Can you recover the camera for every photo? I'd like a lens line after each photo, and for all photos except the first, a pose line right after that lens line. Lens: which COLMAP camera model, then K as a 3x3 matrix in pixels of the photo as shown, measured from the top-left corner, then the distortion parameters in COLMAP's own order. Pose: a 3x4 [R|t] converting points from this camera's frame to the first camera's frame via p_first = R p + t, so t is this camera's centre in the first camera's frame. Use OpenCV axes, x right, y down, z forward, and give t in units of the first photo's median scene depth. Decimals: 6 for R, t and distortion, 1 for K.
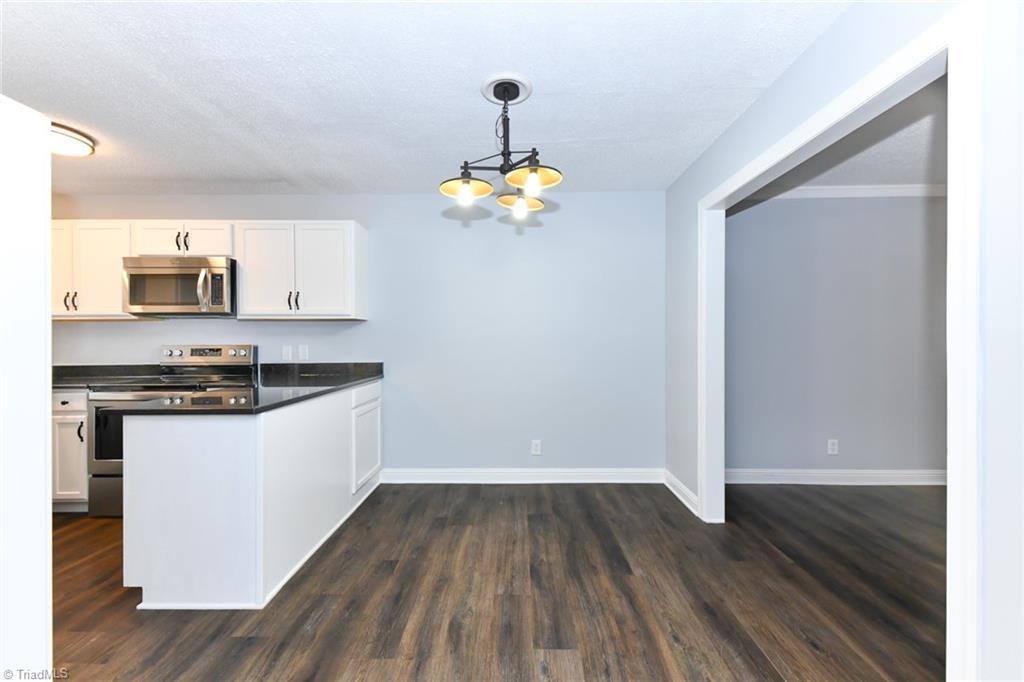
lens RADIAL K [[413.8, 0, 517.9], [0, 413.8, 338.9], [0, 0, 1]] dist [0.009128, -0.000090]
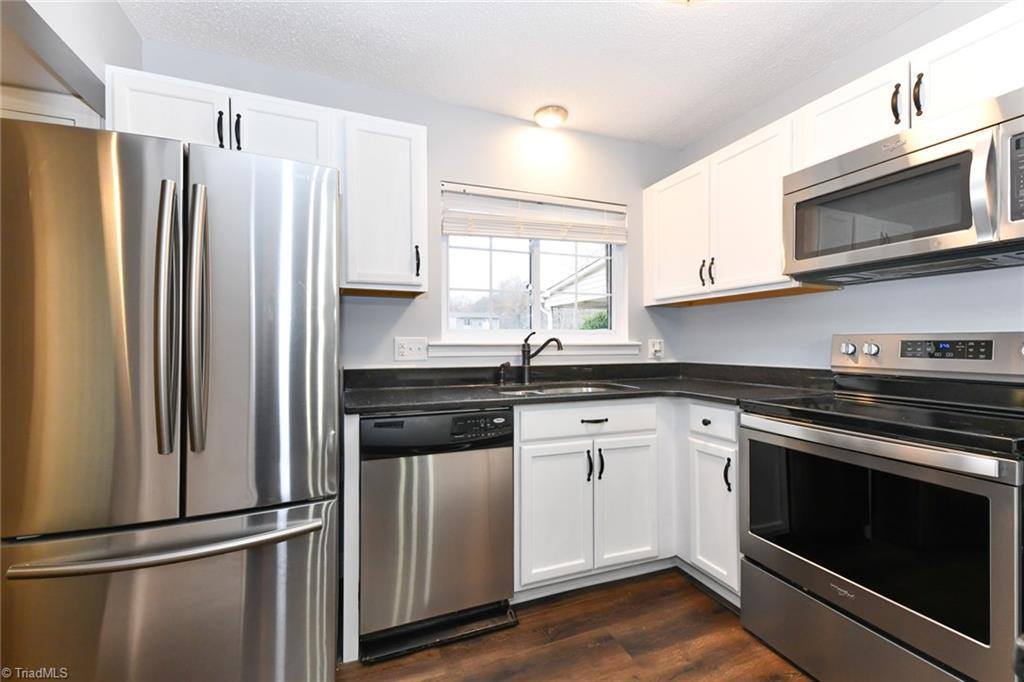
lens RADIAL K [[413.8, 0, 509.3], [0, 413.8, 338.4], [0, 0, 1]] dist [0.009128, -0.000090]
pose [[0.370275, -0.011191, -0.928855, -0.566446], [-0.003107, 0.999907, -0.013285, 0.030841], [0.928917, 0.007805, 0.370205, 0.452226]]
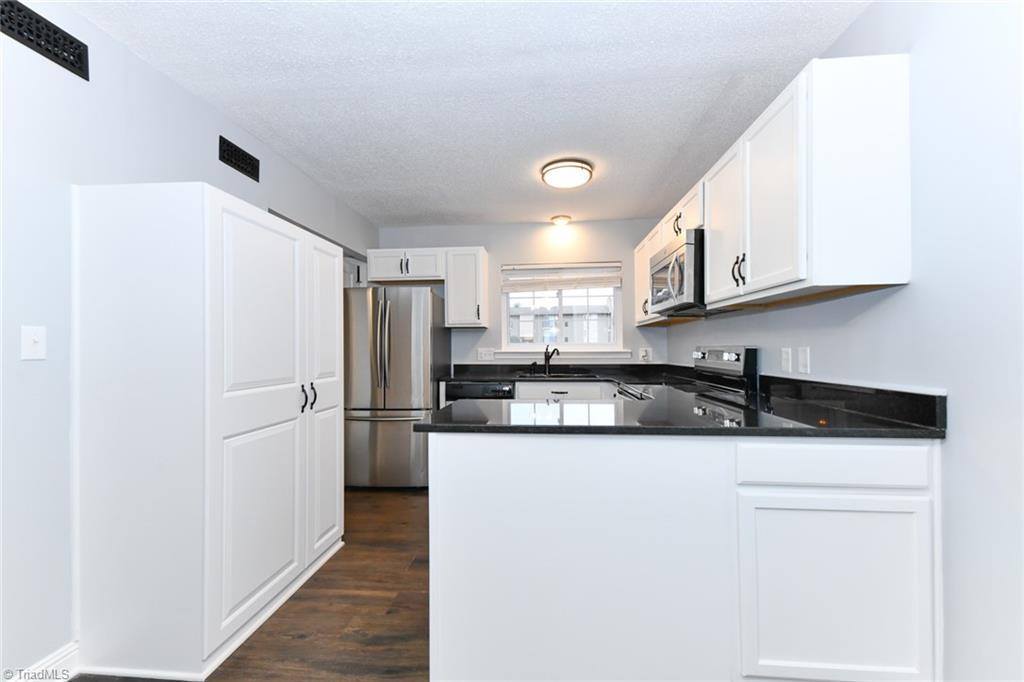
lens RADIAL K [[413.8, 0, 516.2], [0, 413.8, 342.1], [0, 0, 1]] dist [0.009128, -0.000090]
pose [[-0.077240, -0.014530, -0.996907, 0.077983], [0.000657, 0.999893, -0.014624, 0.019512], [0.997012, -0.001784, -0.077222, 0.764053]]
